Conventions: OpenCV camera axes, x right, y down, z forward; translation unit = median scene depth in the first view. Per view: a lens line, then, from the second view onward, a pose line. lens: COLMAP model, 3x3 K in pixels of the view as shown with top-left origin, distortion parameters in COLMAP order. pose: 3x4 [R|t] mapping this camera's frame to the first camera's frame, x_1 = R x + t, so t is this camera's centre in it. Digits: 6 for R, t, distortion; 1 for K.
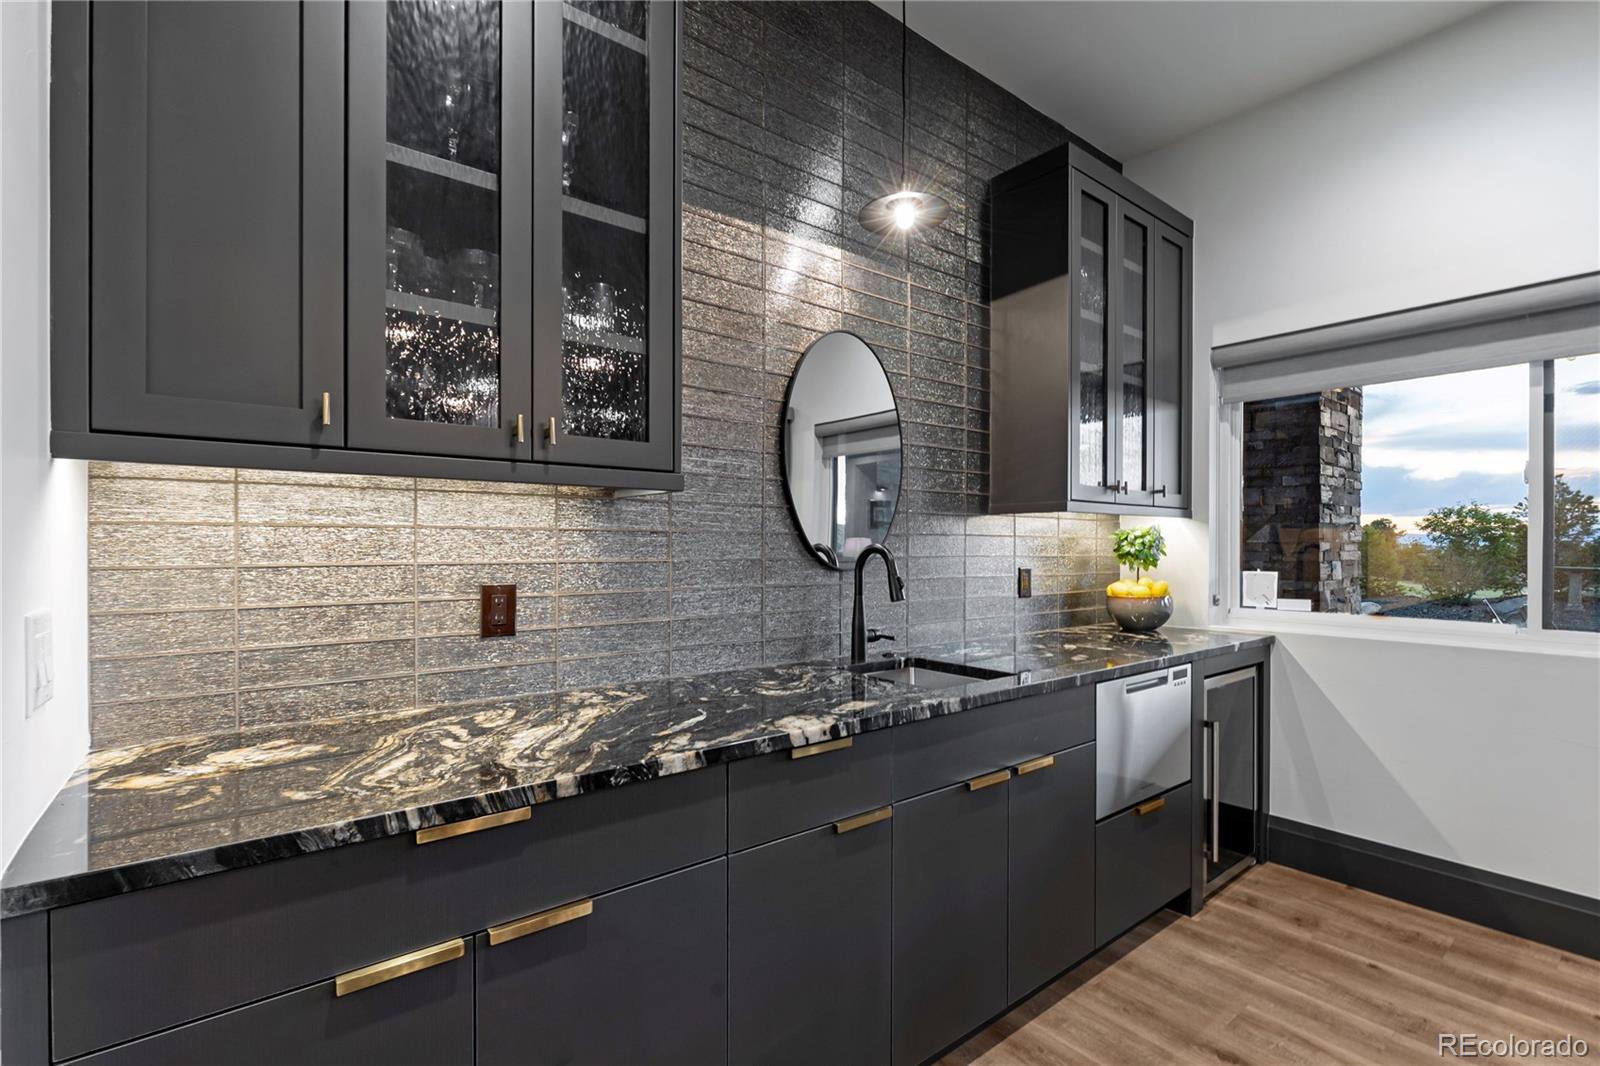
lens RADIAL K [[723.9, 0, 802.8], [0, 723.9, 552.4], [0, 0, 1]] dist [0.002879, 0.000067]
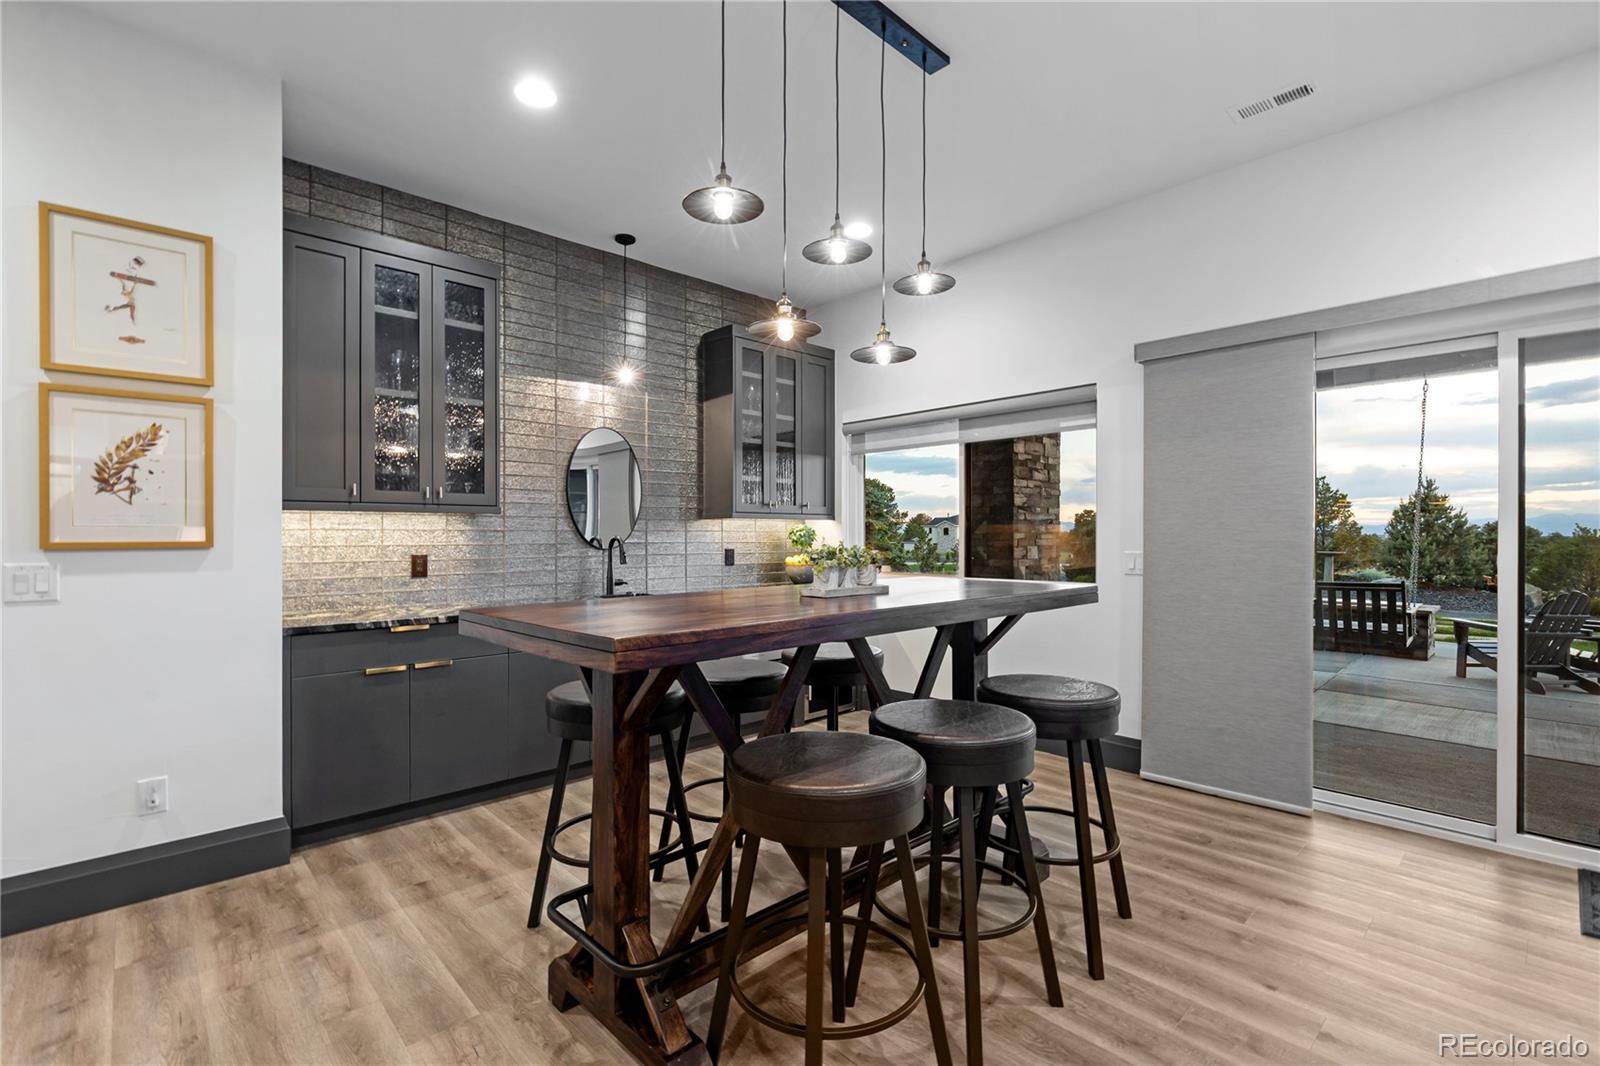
lens RADIAL K [[717.4, 0, 802.4], [0, 717.4, 541.7], [0, 0, 1]] dist [0.006499, -0.000486]
pose [[0.996672, -0.003916, 0.081425, 0.436833], [0.004011, 0.999991, -0.000995, 0.008247], [-0.081420, 0.001319, 0.996679, -0.988864]]
